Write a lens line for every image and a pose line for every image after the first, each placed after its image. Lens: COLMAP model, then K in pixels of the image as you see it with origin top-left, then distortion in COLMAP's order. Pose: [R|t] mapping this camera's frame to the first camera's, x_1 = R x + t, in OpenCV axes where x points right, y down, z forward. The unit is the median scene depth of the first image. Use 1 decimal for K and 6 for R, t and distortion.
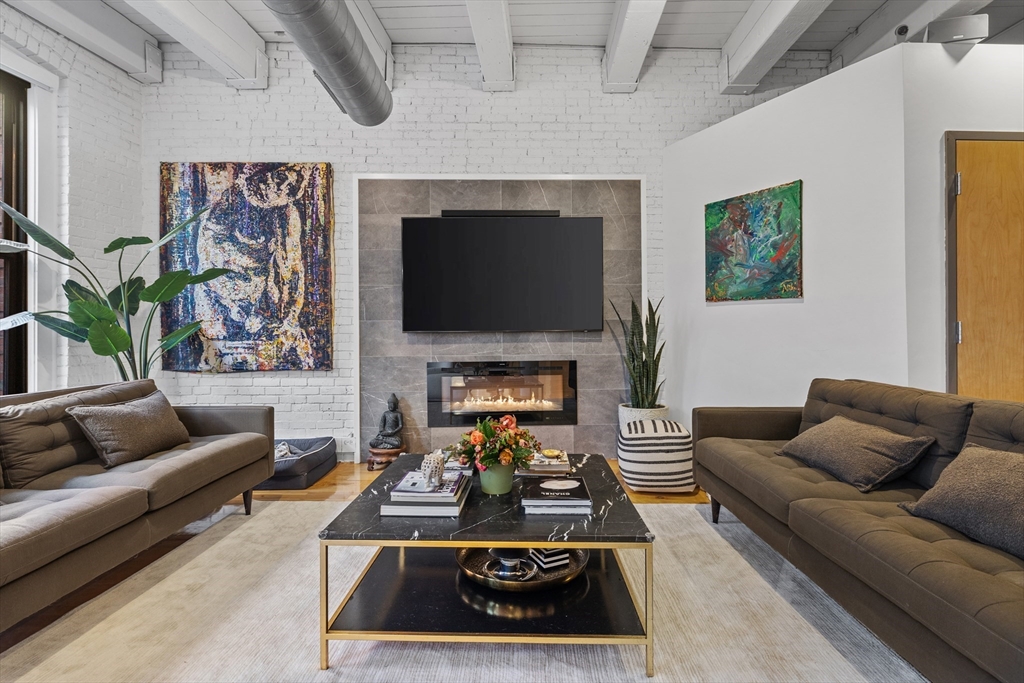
lens RADIAL K [[475.5, 0, 514.7], [0, 475.5, 331.9], [0, 0, 1]] dist [-0.011584, 0.001731]
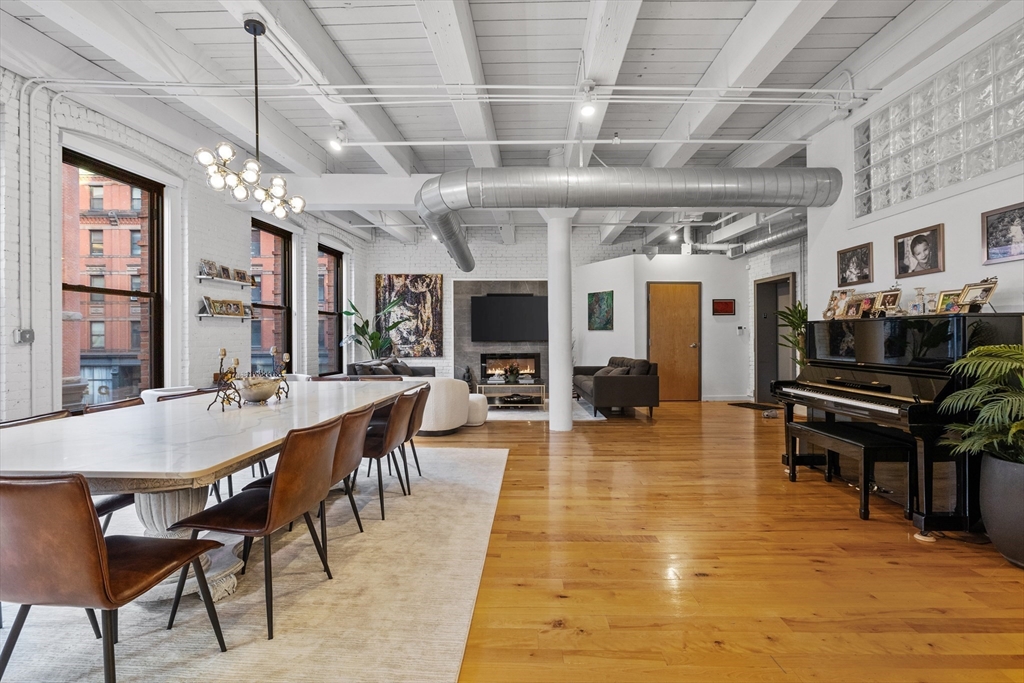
lens RADIAL K [[475.5, 0, 511.9], [0, 475.5, 331.7], [0, 0, 1]] dist [-0.011584, 0.001731]
pose [[0.999994, 0.001155, 0.003120, -0.028026], [-0.001113, 0.999910, -0.013372, -0.018543], [-0.003135, 0.013369, 0.999906, -1.537808]]
